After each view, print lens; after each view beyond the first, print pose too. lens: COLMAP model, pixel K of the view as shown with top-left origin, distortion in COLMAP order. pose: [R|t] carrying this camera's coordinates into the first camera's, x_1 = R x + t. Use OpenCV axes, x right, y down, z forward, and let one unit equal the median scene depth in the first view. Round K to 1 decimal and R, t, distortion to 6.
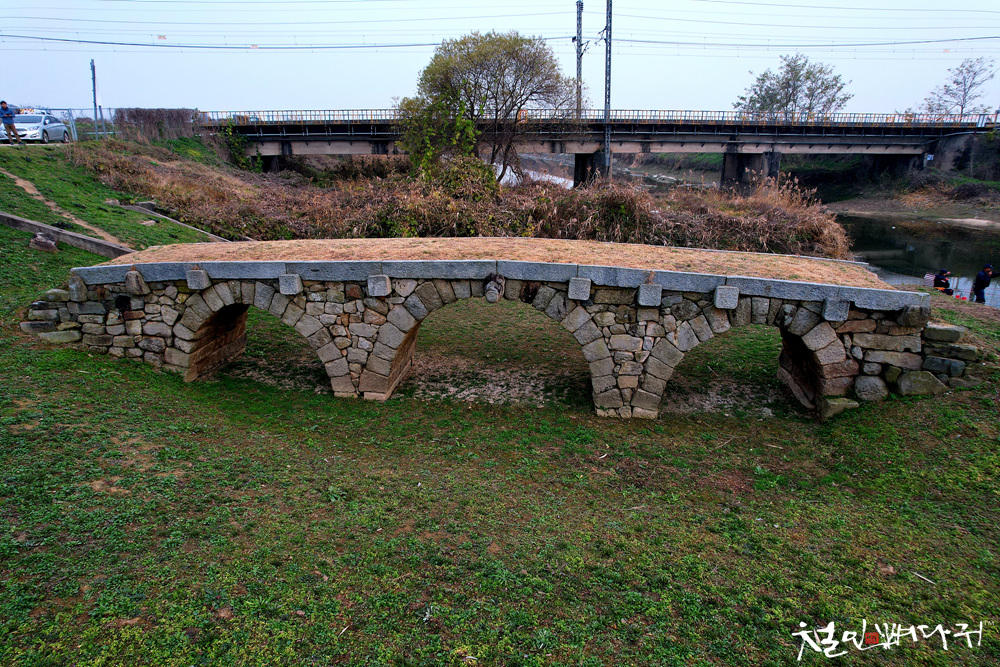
lens RADIAL K [[638.7, 0, 500.8], [0, 638.7, 338.1], [0, 0, 1]] dist [-0.076532, 0.073618]
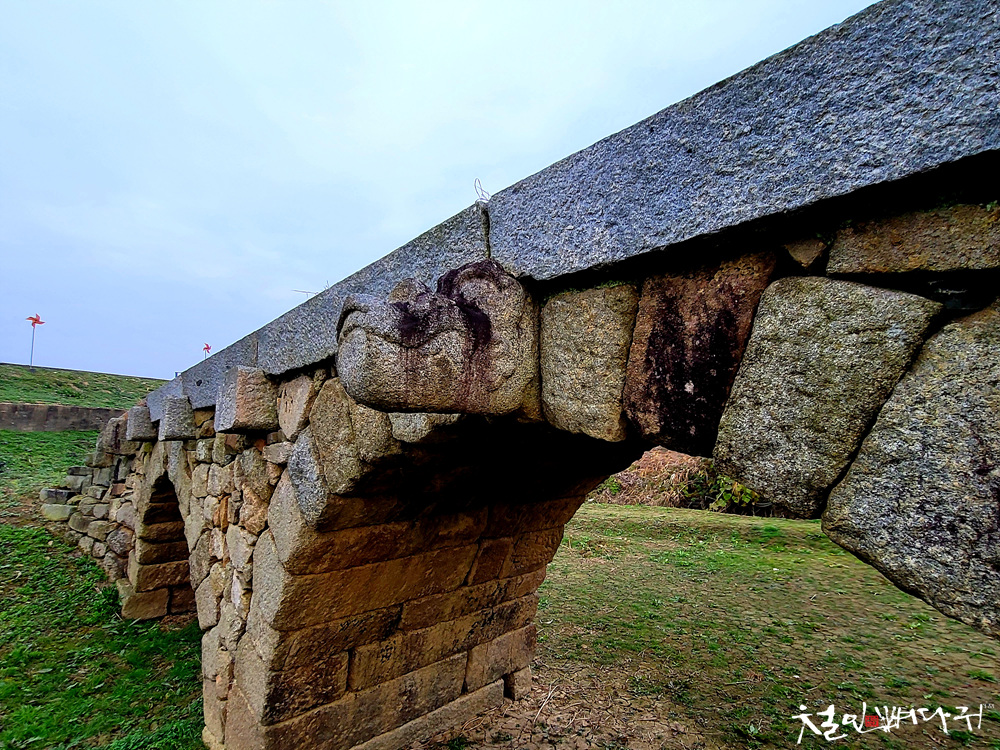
lens RADIAL K [[530.1, 0, 498.2], [0, 530.1, 372.7], [0, 0, 1]] dist [-0.005757, -0.000413]
pose [[0.767912, -0.098155, -0.632990, 0.081265], [-0.181129, 0.914586, -0.361558, -0.020996], [0.614413, 0.392298, 0.684543, 0.859338]]
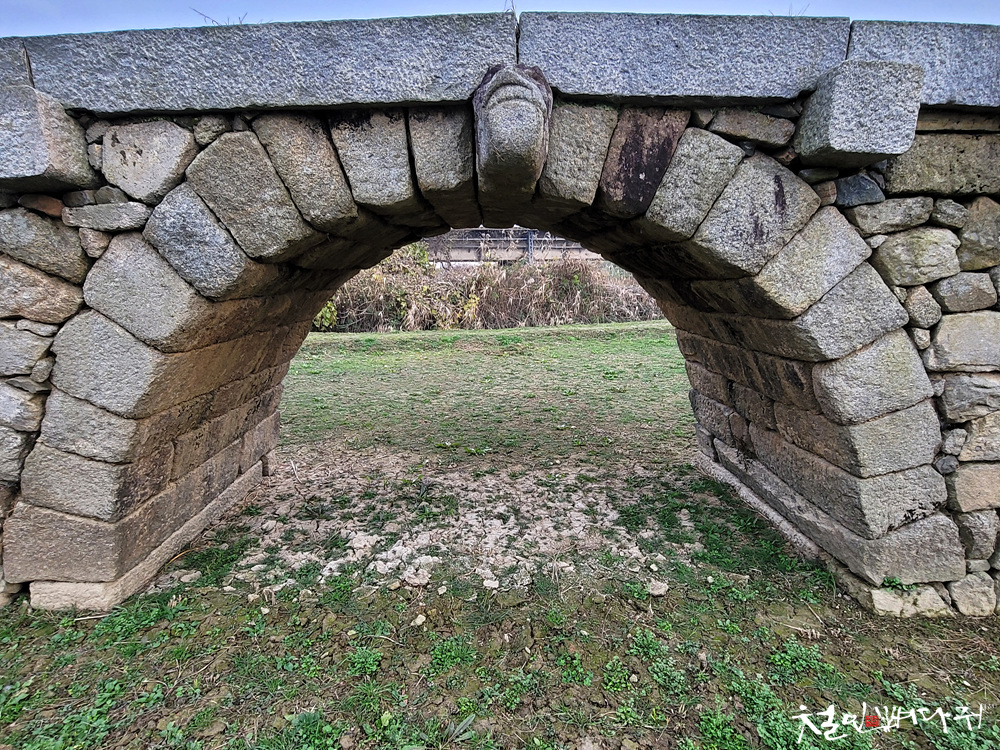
lens RADIAL K [[530.1, 0, 498.2], [0, 530.1, 372.7], [0, 0, 1]] dist [-0.005757, -0.000413]
pose [[0.990548, -0.035692, 0.132440, -0.042051], [0.053210, 0.989928, -0.131188, 0.036780], [-0.126424, 0.136995, 0.982471, 0.770369]]
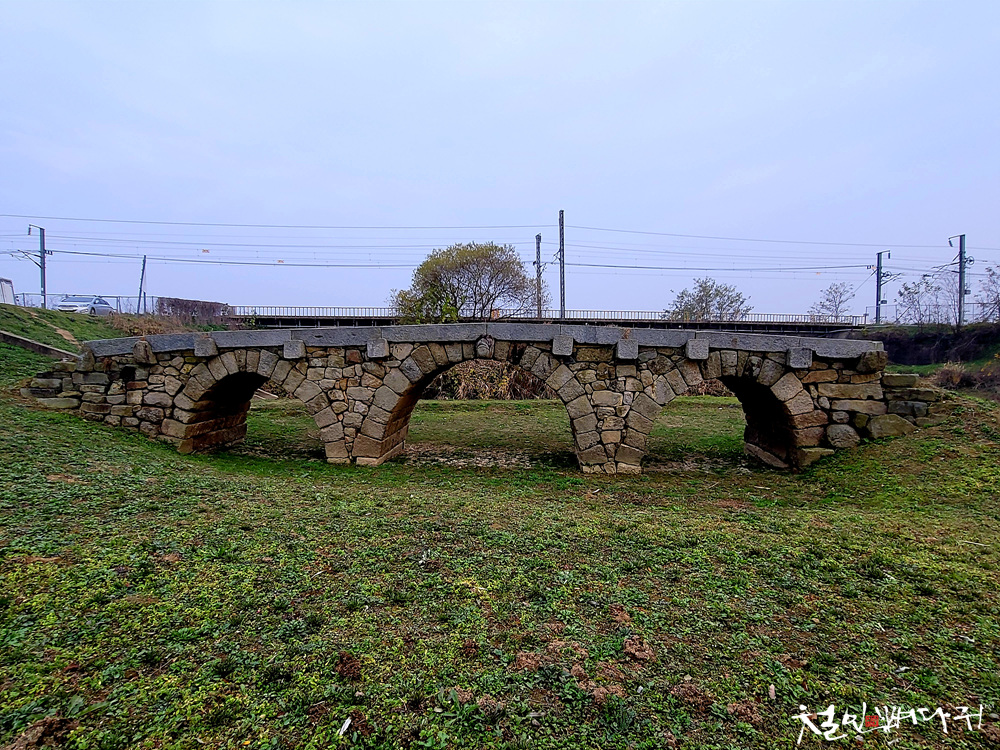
lens RADIAL K [[530.1, 0, 498.2], [0, 530.1, 372.7], [0, 0, 1]] dist [-0.005757, -0.000413]
pose [[0.999026, 0.002928, 0.044021, -0.025264], [0.009271, 0.961582, -0.274361, 0.199732], [-0.043133, 0.274502, 0.960619, 0.131829]]
